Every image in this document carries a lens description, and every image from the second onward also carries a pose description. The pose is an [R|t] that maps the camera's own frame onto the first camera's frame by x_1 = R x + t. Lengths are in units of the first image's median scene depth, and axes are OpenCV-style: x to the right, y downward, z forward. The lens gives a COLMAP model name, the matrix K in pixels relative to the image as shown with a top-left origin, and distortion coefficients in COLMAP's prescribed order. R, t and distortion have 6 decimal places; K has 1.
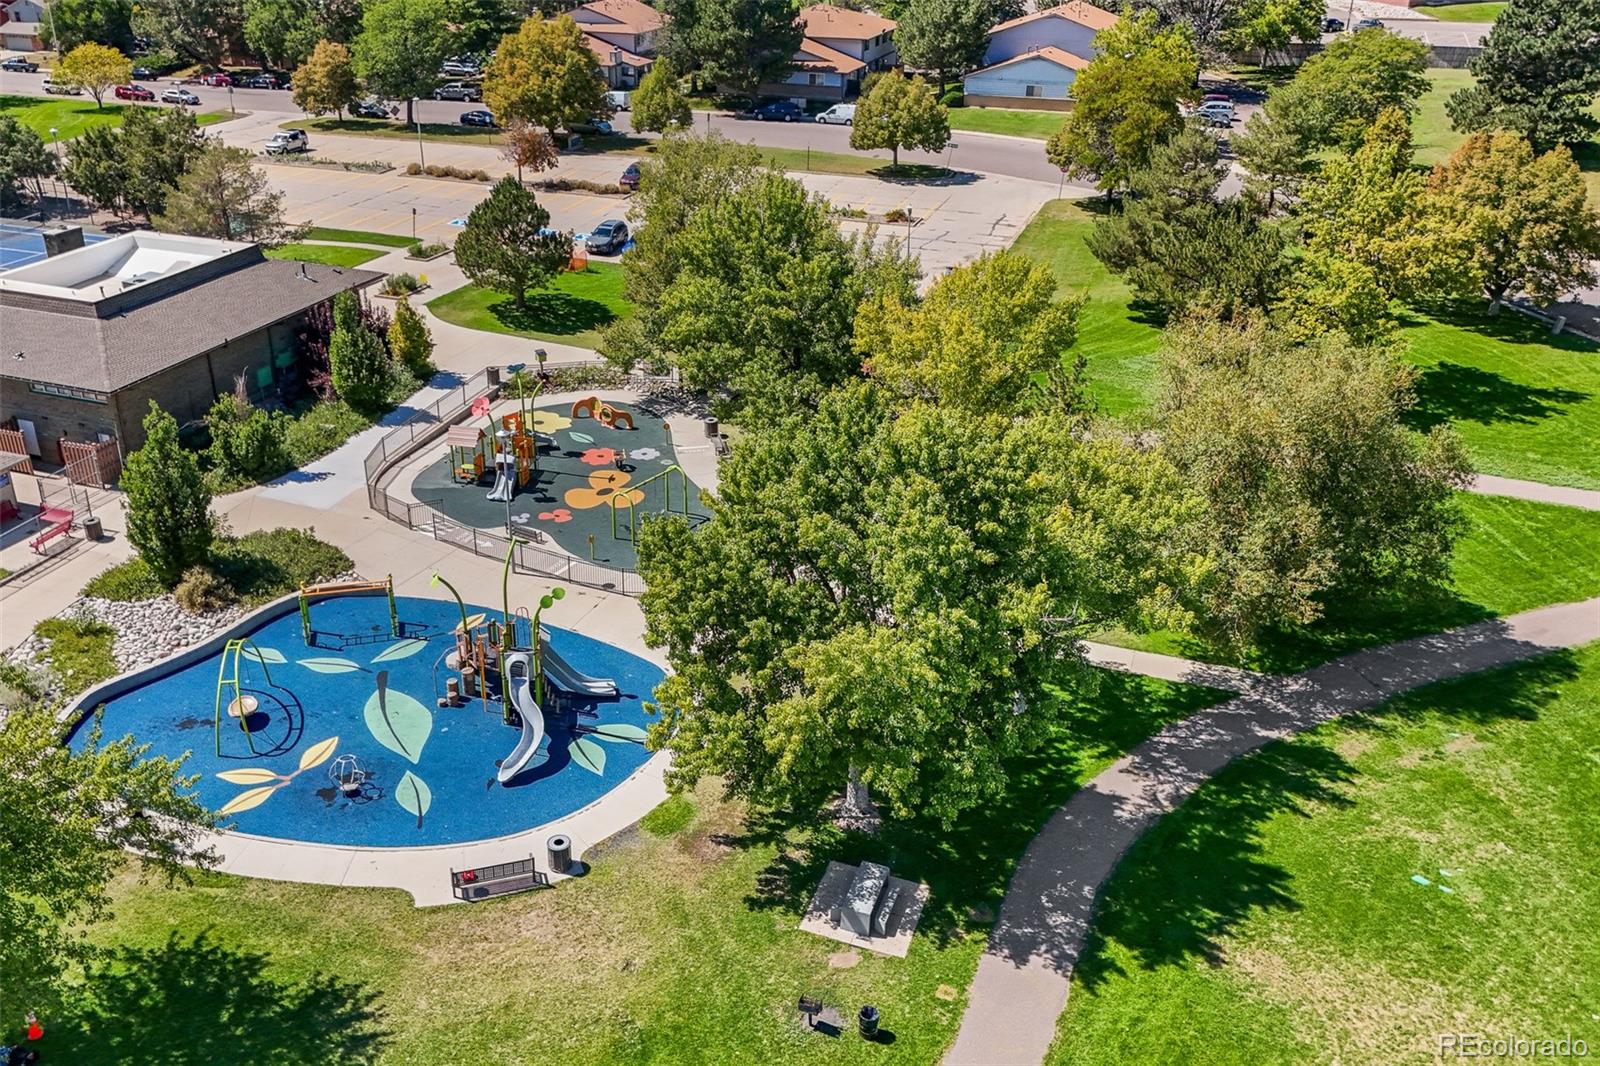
lens RADIAL K [[1427.0, 0, 800.0], [0, 1427.0, 533.0], [0, 0, 1]] dist [0.010338, -0.119891]
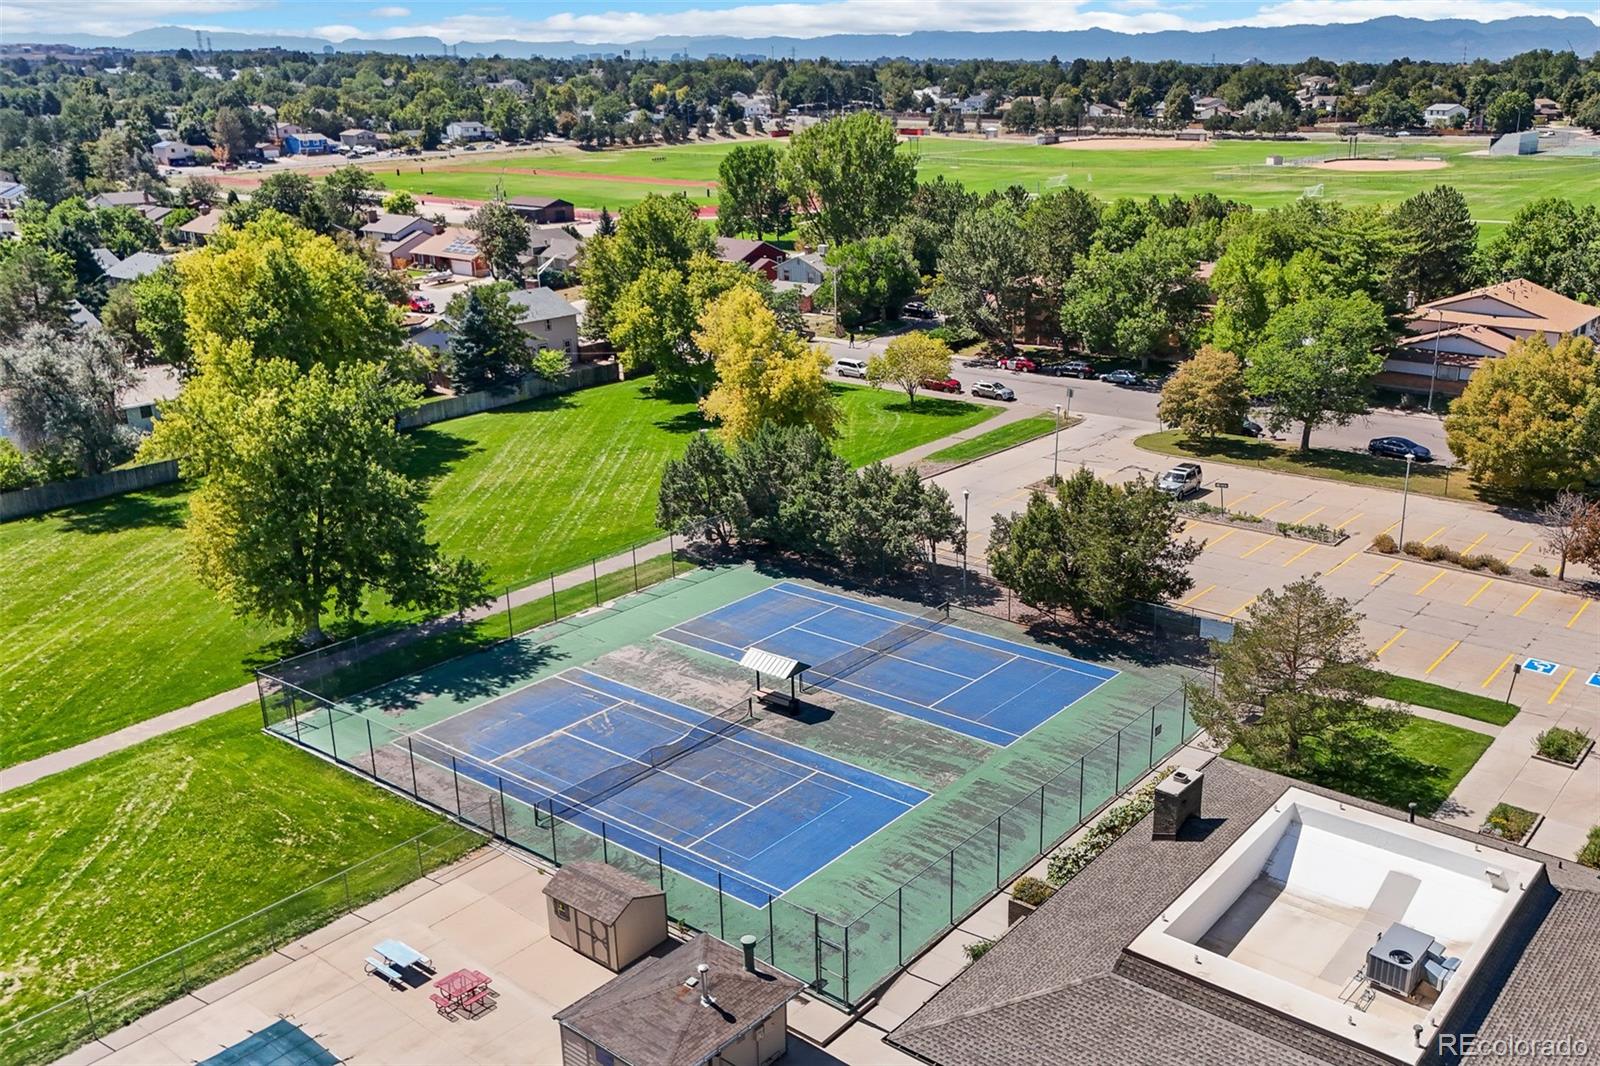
lens RADIAL K [[1427.0, 0, 800.0], [0, 1427.0, 533.0], [0, 0, 1]] dist [0.010338, -0.119891]
pose [[0.930465, 0.073385, -0.358957, -0.249211], [-0.118613, 0.987308, -0.105616, -0.126044], [0.346650, 0.140849, 0.927359, 0.176131]]
